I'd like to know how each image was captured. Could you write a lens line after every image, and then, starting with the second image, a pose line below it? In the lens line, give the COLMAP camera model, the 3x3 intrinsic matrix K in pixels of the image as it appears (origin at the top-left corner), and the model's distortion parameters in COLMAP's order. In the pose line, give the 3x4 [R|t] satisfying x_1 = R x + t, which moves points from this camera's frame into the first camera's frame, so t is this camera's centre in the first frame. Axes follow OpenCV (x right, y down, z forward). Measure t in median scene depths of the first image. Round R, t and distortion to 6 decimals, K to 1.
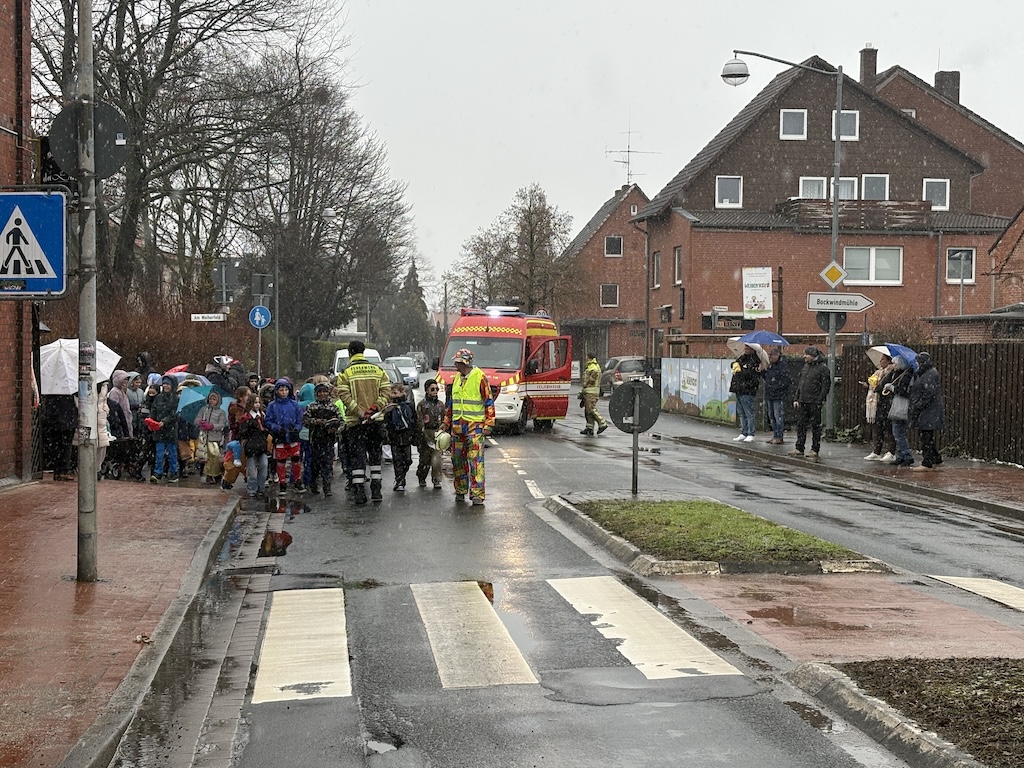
lens RADIAL K [[1780.1, 0, 511.6], [0, 1780.1, 383.9], [0, 0, 1]] dist [0.159629, 0.000000]
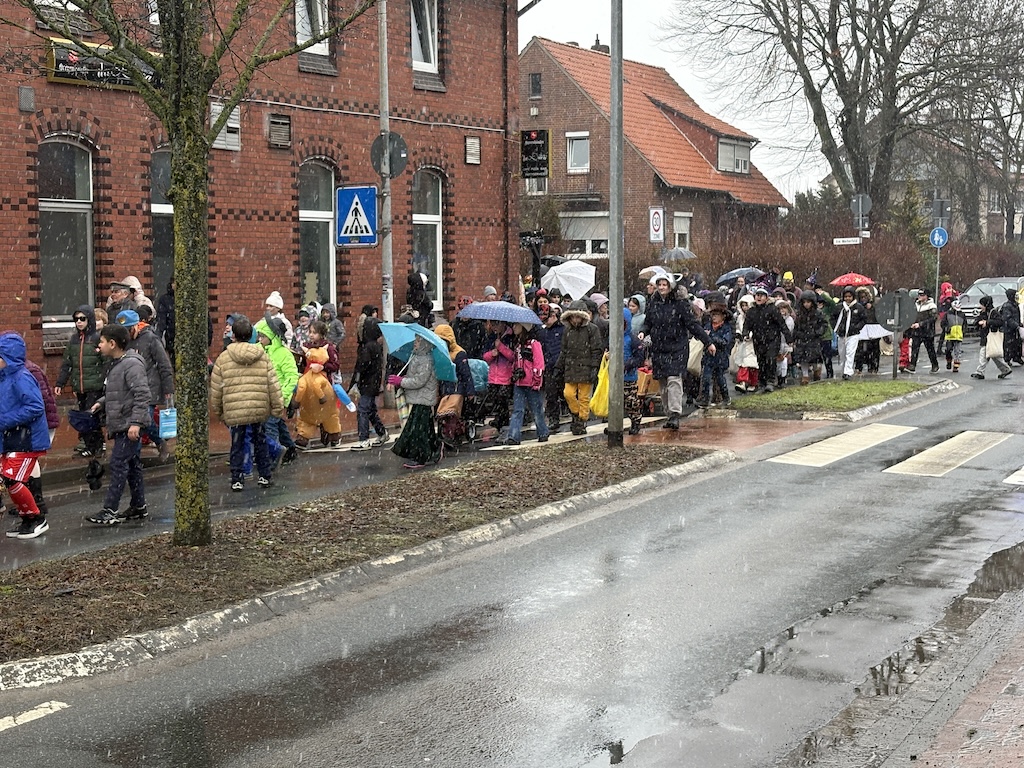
lens RADIAL K [[1779.1, 0, 512.0], [0, 1779.1, 384.3], [0, 0, 1]] dist [0.088499, 0.000000]
pose [[0.856007, 0.020606, -0.516553, 0.755588], [0.004164, 0.998898, 0.046748, 0.005212], [0.516947, -0.042167, 0.854978, -0.412651]]
